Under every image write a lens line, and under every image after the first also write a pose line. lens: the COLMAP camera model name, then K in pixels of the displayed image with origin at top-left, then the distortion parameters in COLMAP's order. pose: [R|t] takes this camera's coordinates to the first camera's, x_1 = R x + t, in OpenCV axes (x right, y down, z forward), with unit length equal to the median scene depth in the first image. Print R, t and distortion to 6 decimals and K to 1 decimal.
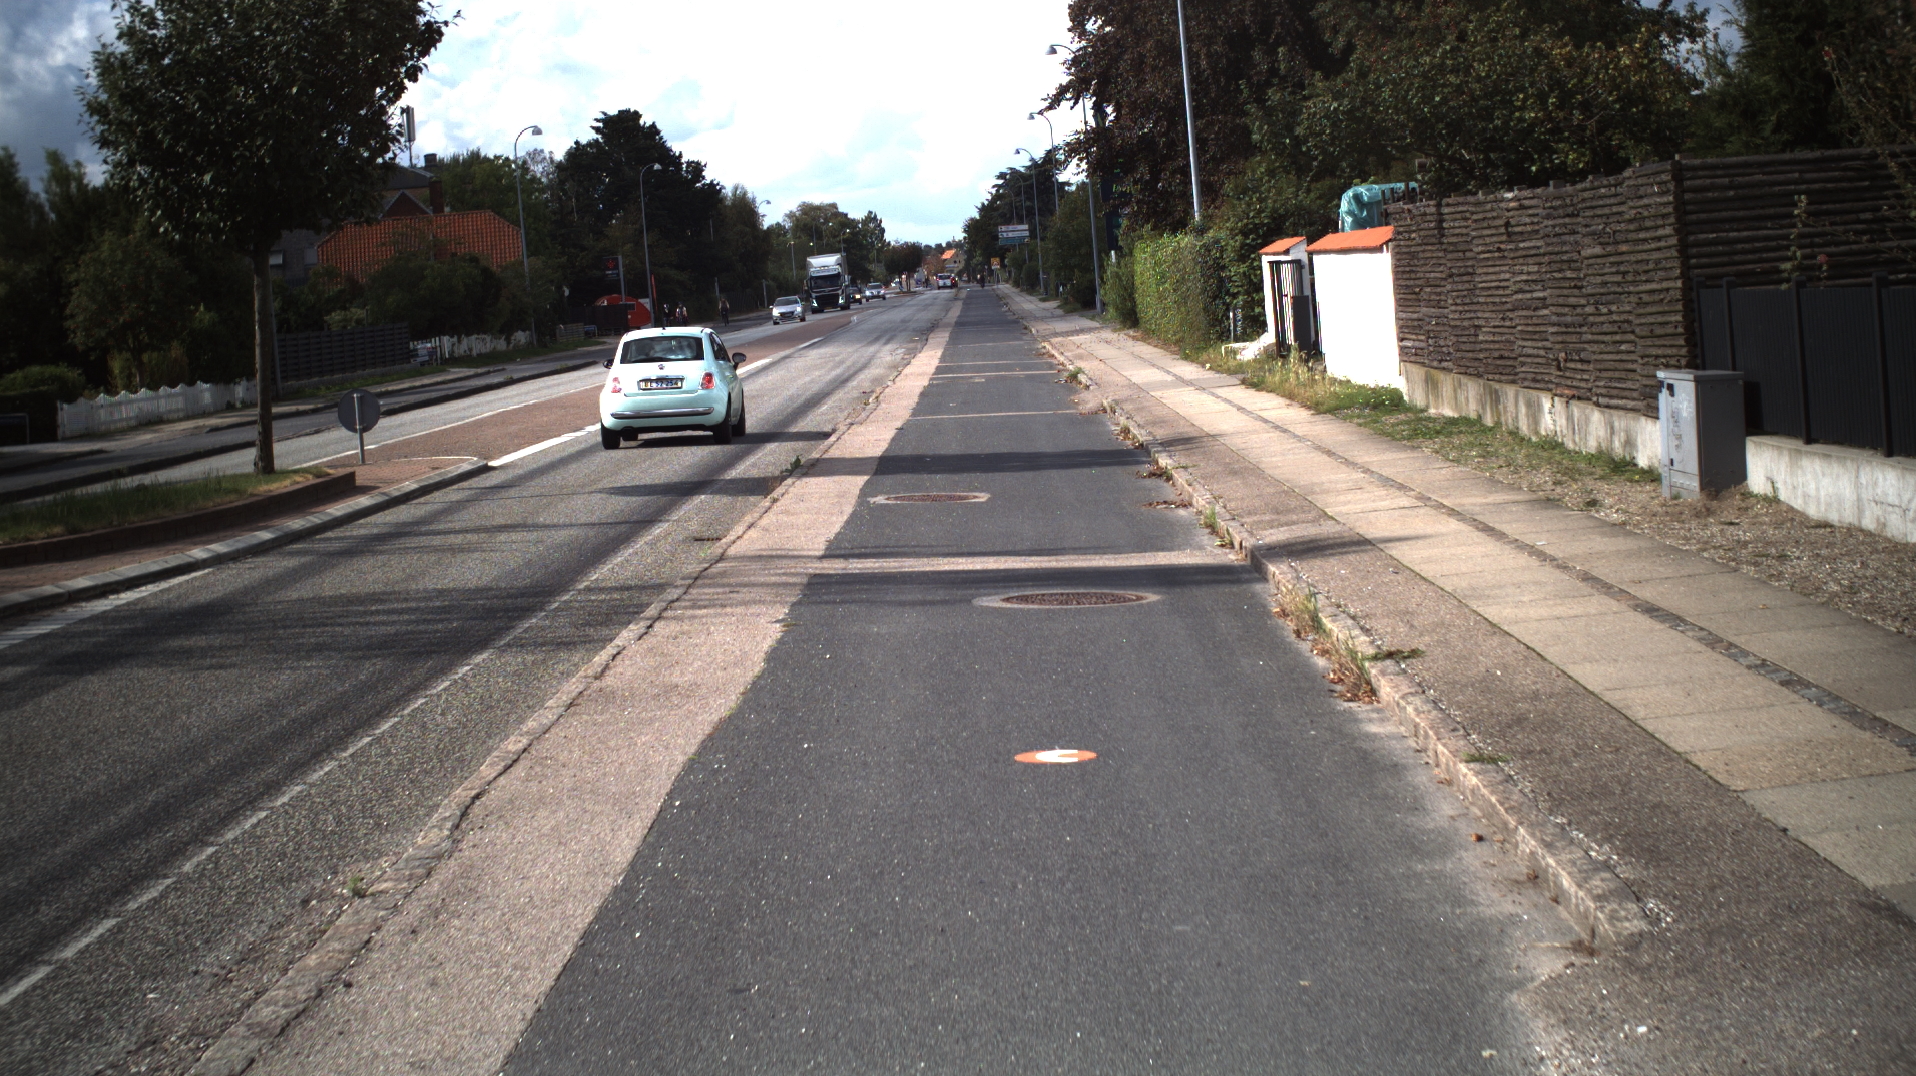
lens RADIAL K [[3415.7, 0, 958.0], [0, 3415.7, 538.0], [0, 0, 1]] dist [-0.256308, 0.136950]
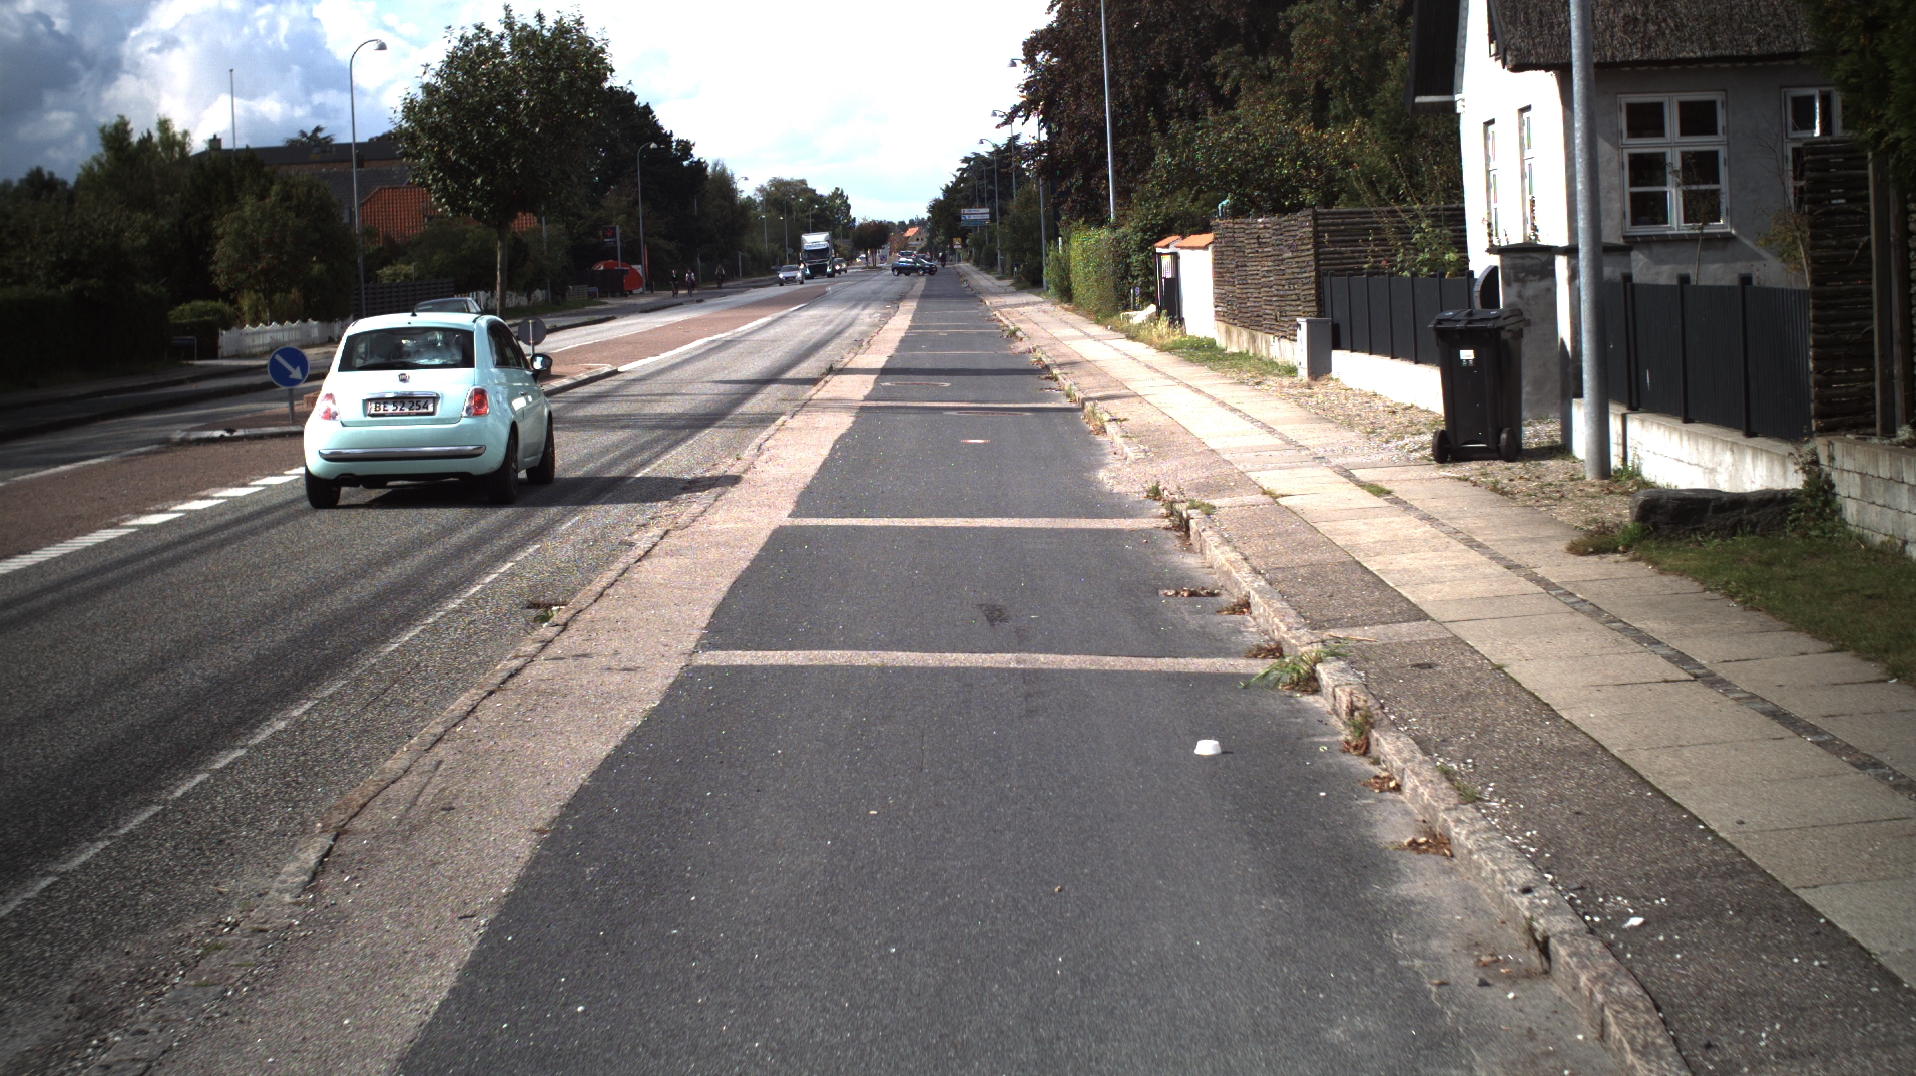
lens RADIAL K [[5366.6, 0, 958.0], [0, 5366.6, 538.0], [0, 0, 1]] dist [-0.538785, 0.910419]
pose [[0.999350, 0.033476, 0.013372, -0.011804], [-0.033163, 0.999185, -0.023019, 0.072932], [-0.014131, 0.022560, 0.999646, -0.978430]]
